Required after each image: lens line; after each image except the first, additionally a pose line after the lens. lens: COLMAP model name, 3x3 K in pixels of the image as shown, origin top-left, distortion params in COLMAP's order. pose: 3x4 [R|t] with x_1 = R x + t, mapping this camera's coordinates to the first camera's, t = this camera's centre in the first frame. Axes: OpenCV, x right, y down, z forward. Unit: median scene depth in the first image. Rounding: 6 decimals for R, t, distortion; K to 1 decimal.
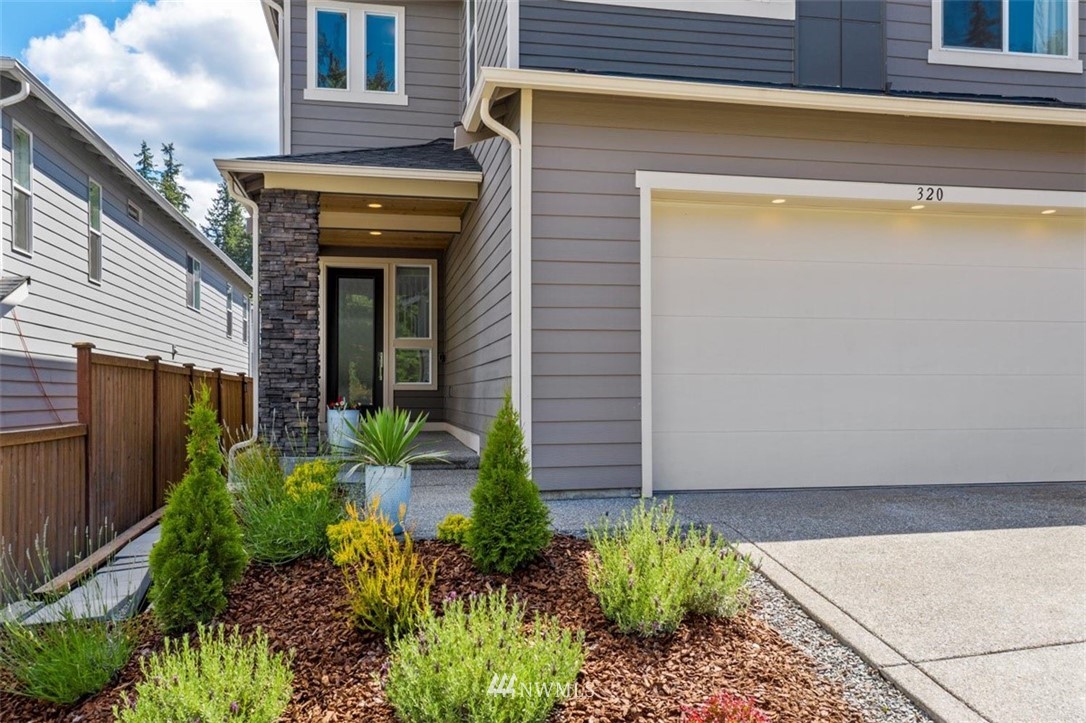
lens RADIAL K [[871.5, 0, 542.2], [0, 871.5, 383.7], [0, 0, 1]] dist [-0.009022, 0.011250]
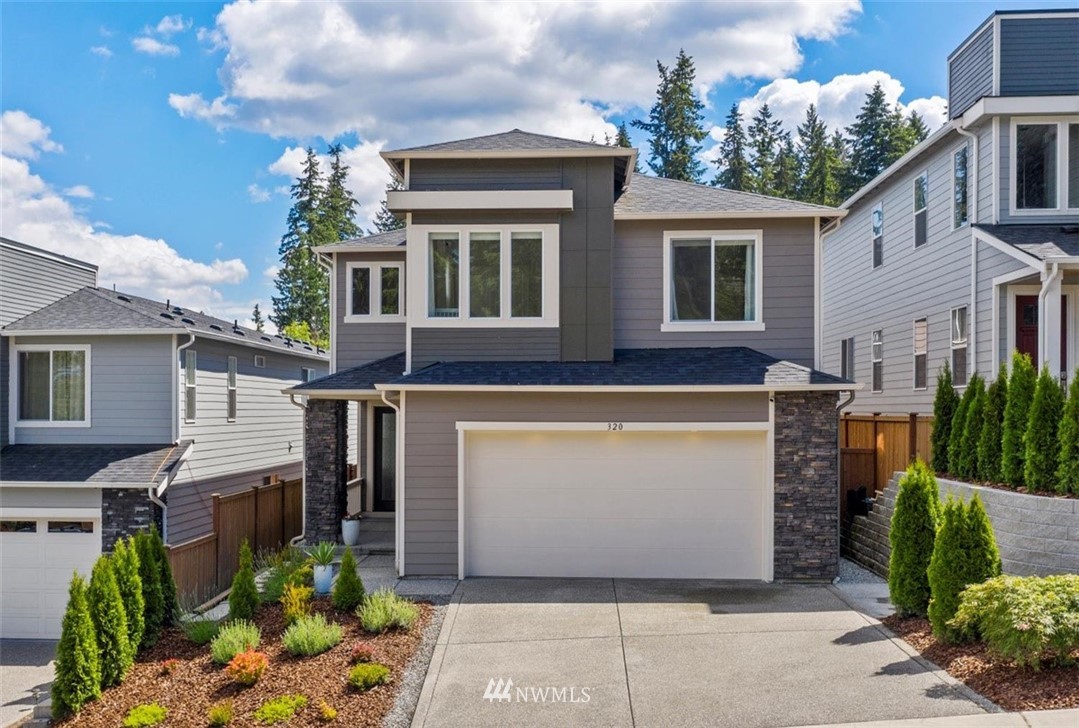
lens RADIAL K [[1135.0, 0, 538.0], [0, 1135.0, 369.1], [0, 0, 1]] dist [-0.004759, 0.000000]
pose [[0.970710, -0.001685, -0.240247, 0.734067], [-0.001458, 0.999916, -0.012905, -0.259660], [0.240248, 0.012878, 0.970626, -1.223179]]
